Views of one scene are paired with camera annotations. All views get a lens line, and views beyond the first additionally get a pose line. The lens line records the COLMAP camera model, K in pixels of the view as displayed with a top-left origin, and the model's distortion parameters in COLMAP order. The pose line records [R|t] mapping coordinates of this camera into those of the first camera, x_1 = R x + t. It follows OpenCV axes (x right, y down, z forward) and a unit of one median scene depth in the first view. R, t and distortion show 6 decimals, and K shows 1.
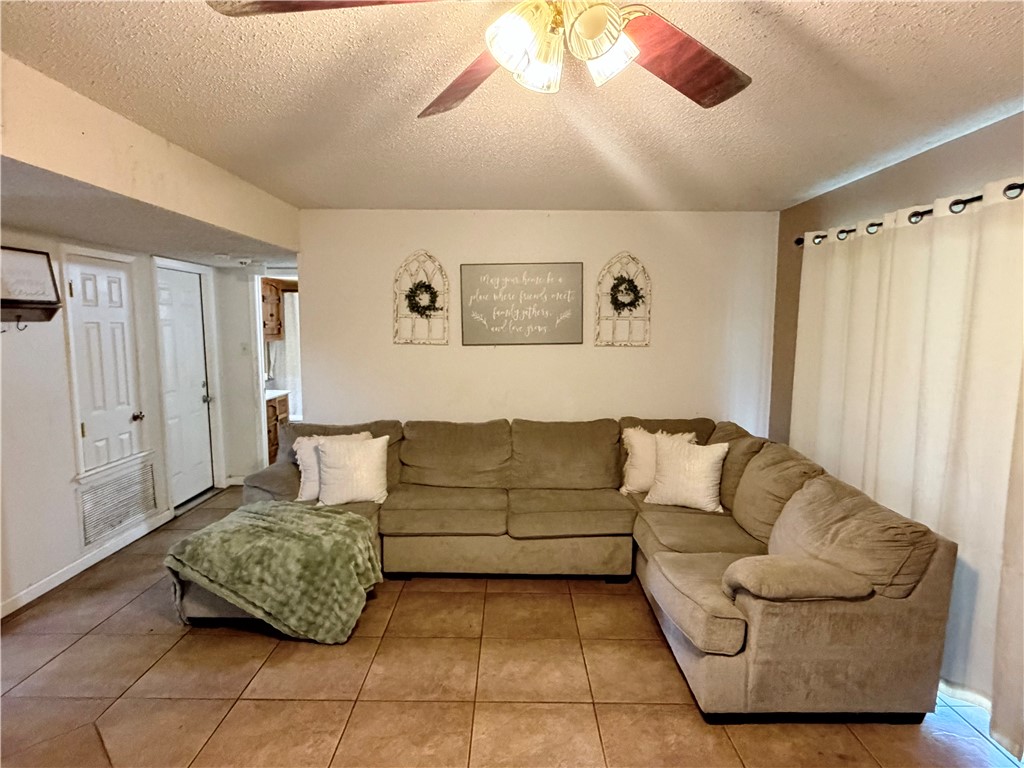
lens RADIAL K [[568.3, 0, 509.7], [0, 568.3, 387.8], [0, 0, 1]] dist [-0.001869, 0.001395]
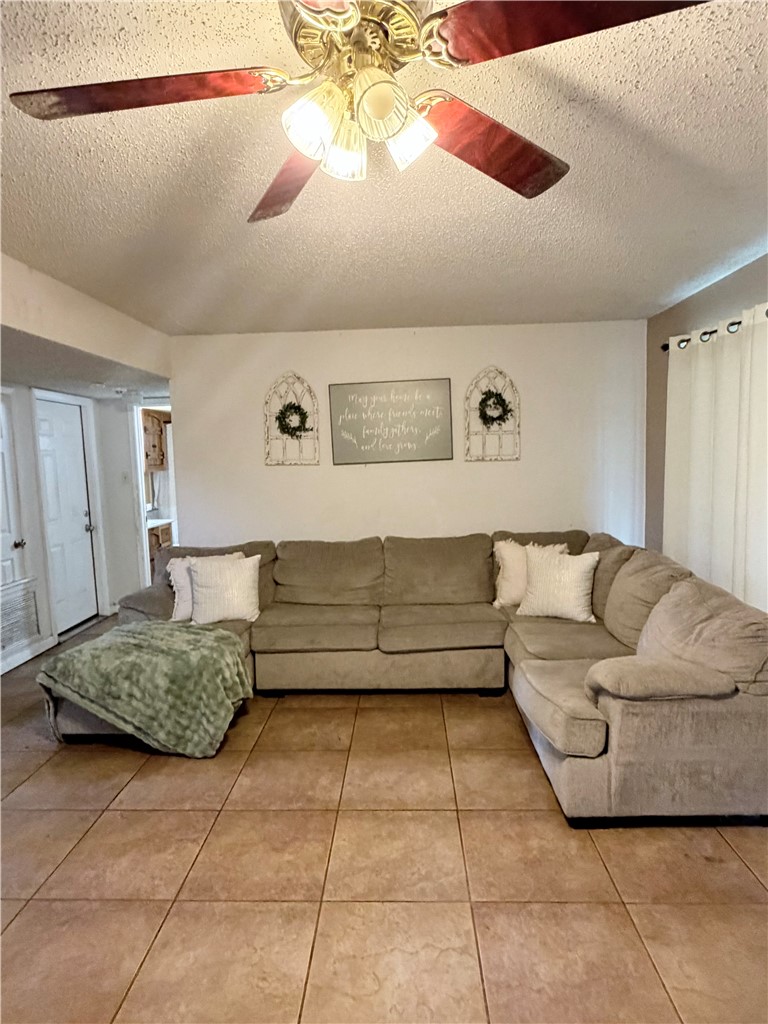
lens RADIAL K [[568.3, 0, 382.2], [0, 568.3, 508.7], [0, 0, 1]] dist [-0.001869, 0.001395]
pose [[0.998980, -0.029102, -0.034526, 0.051289], [0.028473, 0.999422, -0.018582, 0.034200], [0.035047, 0.017579, 0.999231, -0.003579]]
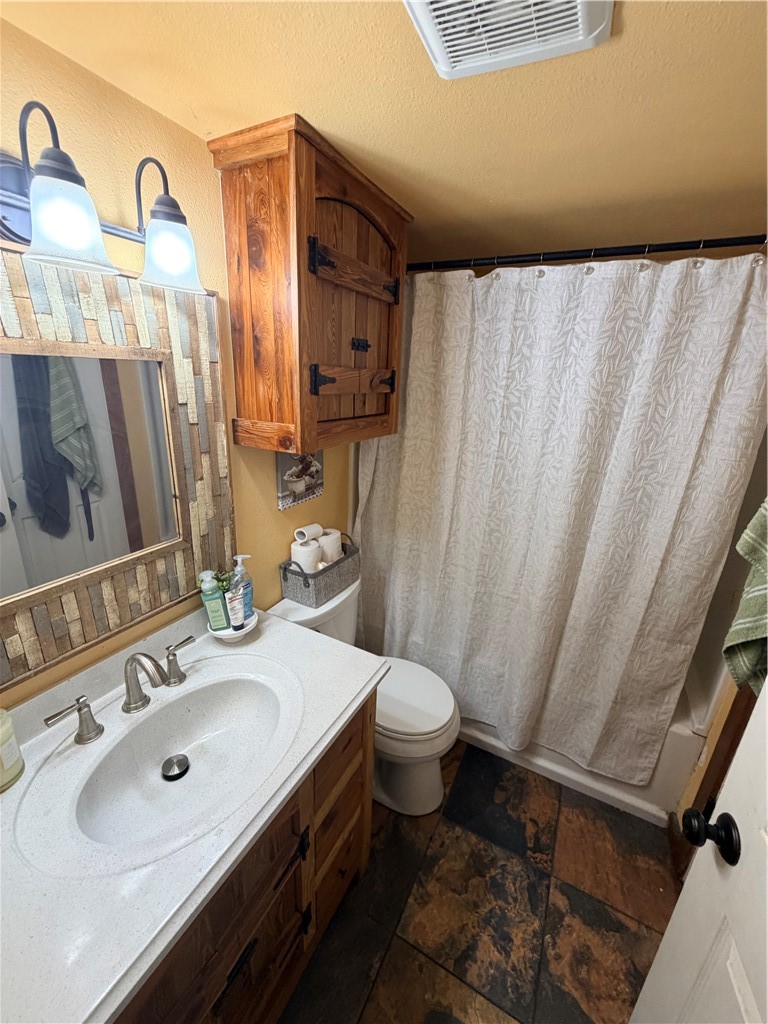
lens RADIAL K [[410.6, 0, 383.5], [0, 410.6, 511.9], [0, 0, 1]] dist [0.000376, 0.000278]
pose [[0.884931, 0.172644, -0.432540, -0.731874], [-0.085048, 0.973040, 0.214382, -0.220611], [0.457890, -0.152927, 0.875757, 1.935712]]
